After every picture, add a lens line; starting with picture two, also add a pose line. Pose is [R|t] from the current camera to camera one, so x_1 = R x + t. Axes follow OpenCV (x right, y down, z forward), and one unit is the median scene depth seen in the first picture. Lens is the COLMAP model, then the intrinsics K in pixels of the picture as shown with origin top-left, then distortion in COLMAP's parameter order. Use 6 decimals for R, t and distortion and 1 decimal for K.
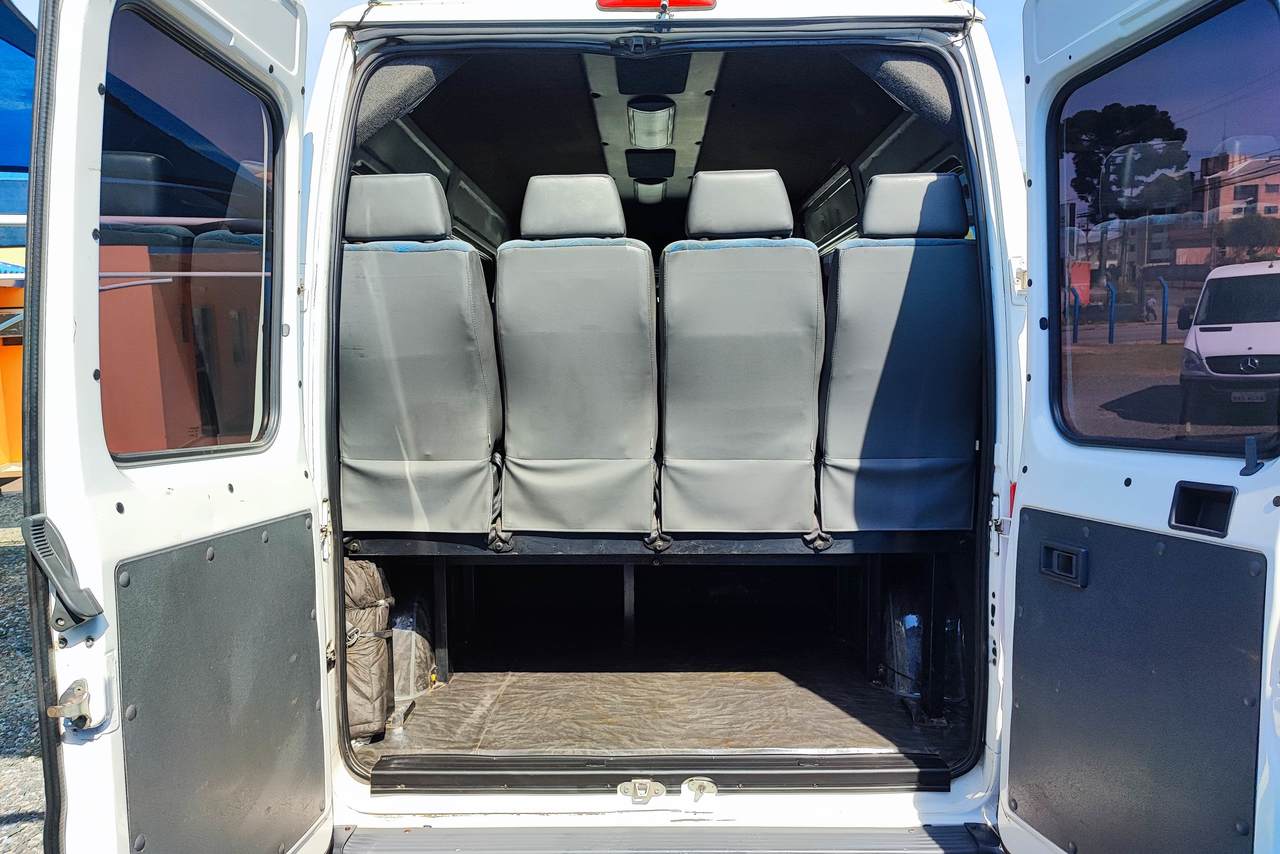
lens RADIAL K [[925.0, 0, 640.0], [0, 925.0, 427.0], [0, 0, 1]] dist [0.035433, -0.041738]
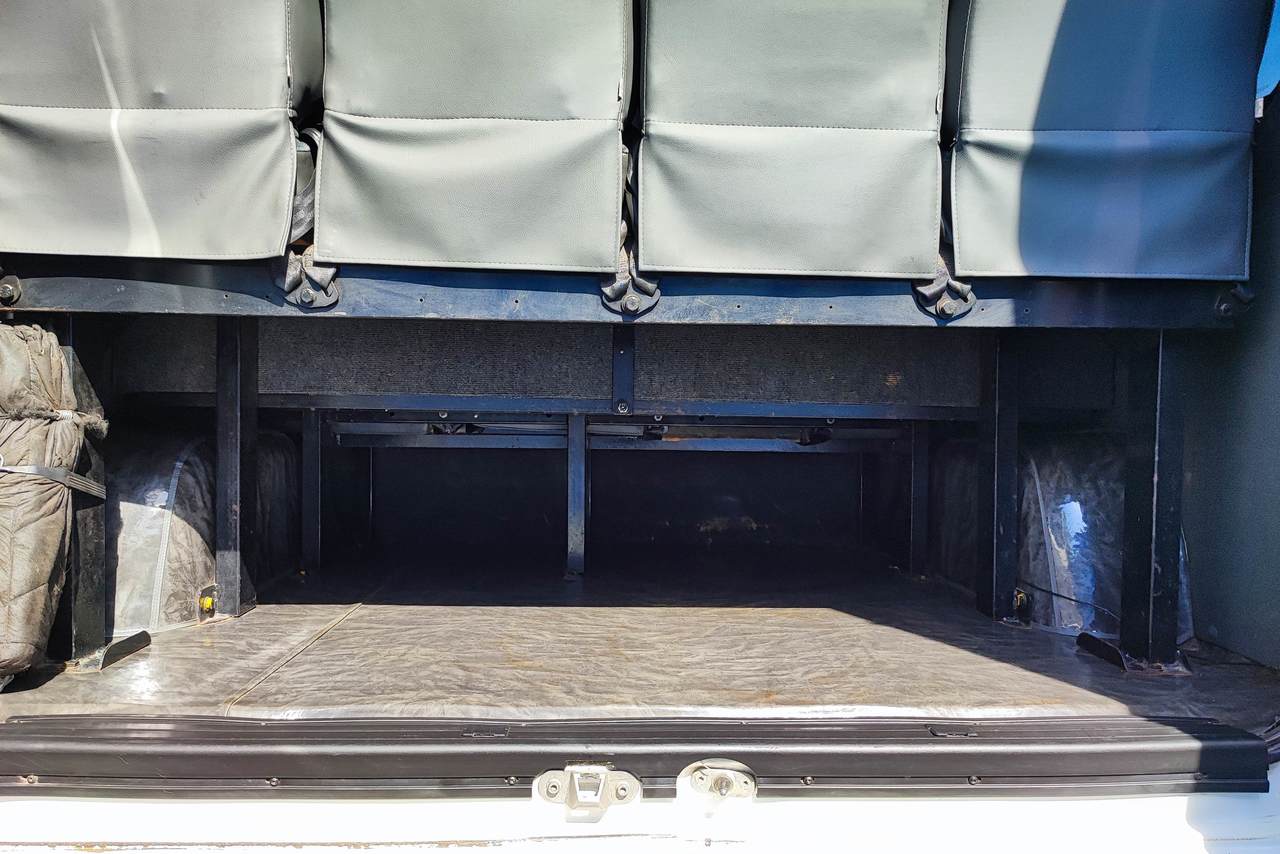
lens RADIAL K [[925.0, 0, 640.0], [0, 925.0, 427.0], [0, 0, 1]] dist [0.035433, -0.041738]
pose [[0.998942, 0.017262, 0.042623, 0.004681], [-0.014414, 0.997698, -0.066263, 0.228989], [-0.043669, 0.065578, 0.996891, 0.505529]]
